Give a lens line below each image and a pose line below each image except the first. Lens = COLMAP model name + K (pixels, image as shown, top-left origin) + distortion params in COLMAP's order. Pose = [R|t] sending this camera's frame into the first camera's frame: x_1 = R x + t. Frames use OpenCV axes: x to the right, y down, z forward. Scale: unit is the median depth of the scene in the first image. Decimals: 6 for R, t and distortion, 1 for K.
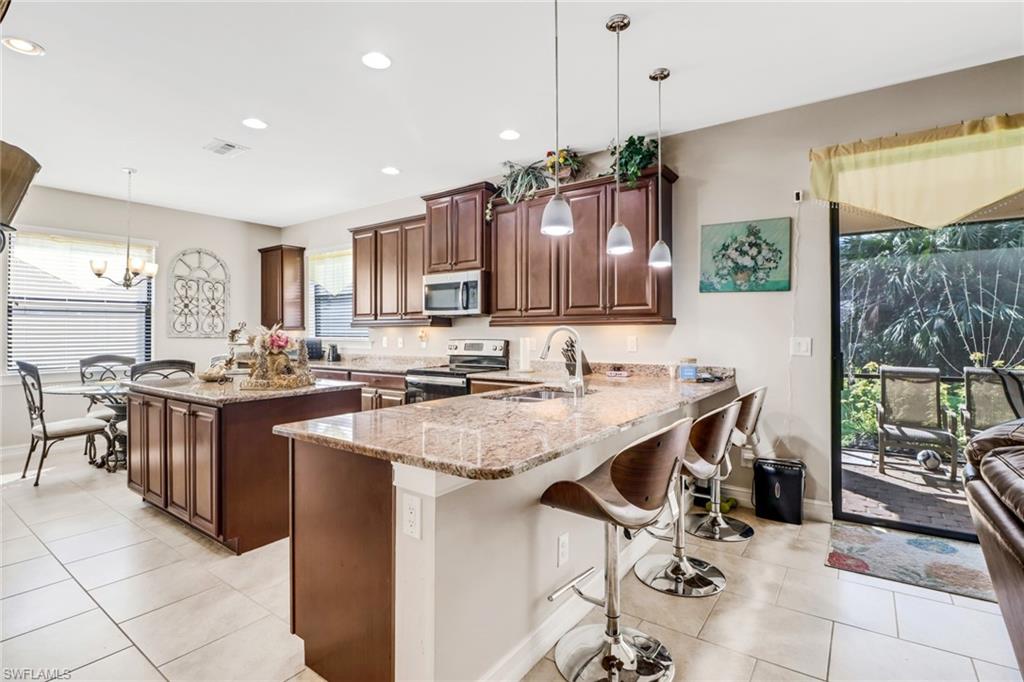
lens RADIAL K [[478.0, 0, 536.2], [0, 478.0, 328.3], [0, 0, 1]] dist [-0.038719, -0.000404]
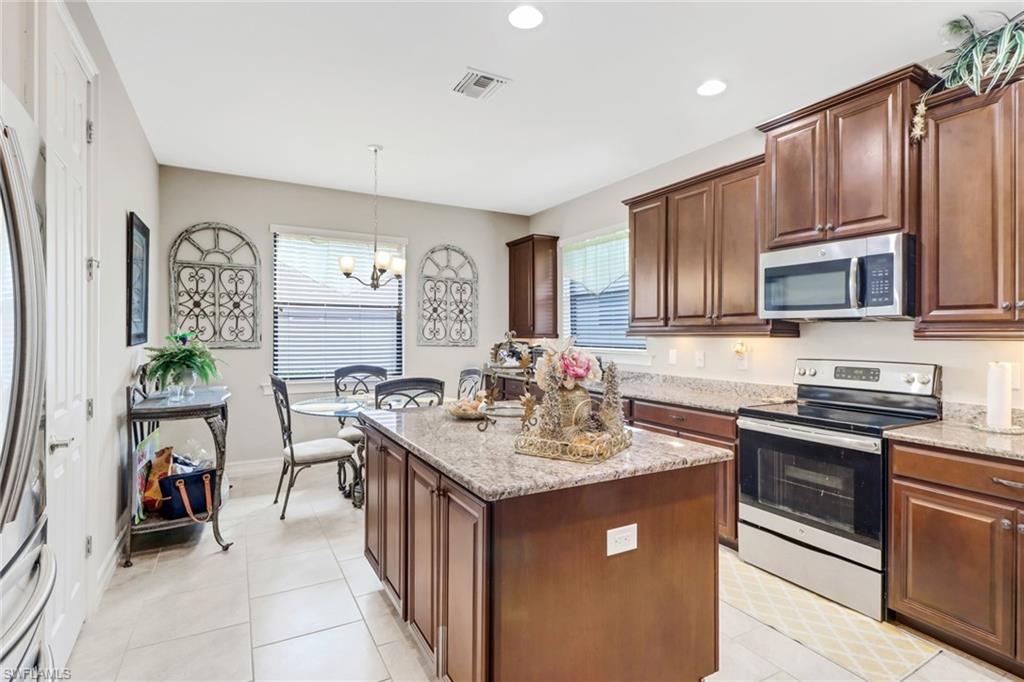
lens RADIAL K [[494.3, 0, 534.6], [0, 494.3, 333.9], [0, 0, 1]] dist [0.002444, -0.017247]
pose [[0.903305, 0.005183, -0.428967, -0.230922], [-0.003444, 0.999982, 0.004831, -0.010238], [0.428984, -0.002886, 0.903307, 0.307961]]
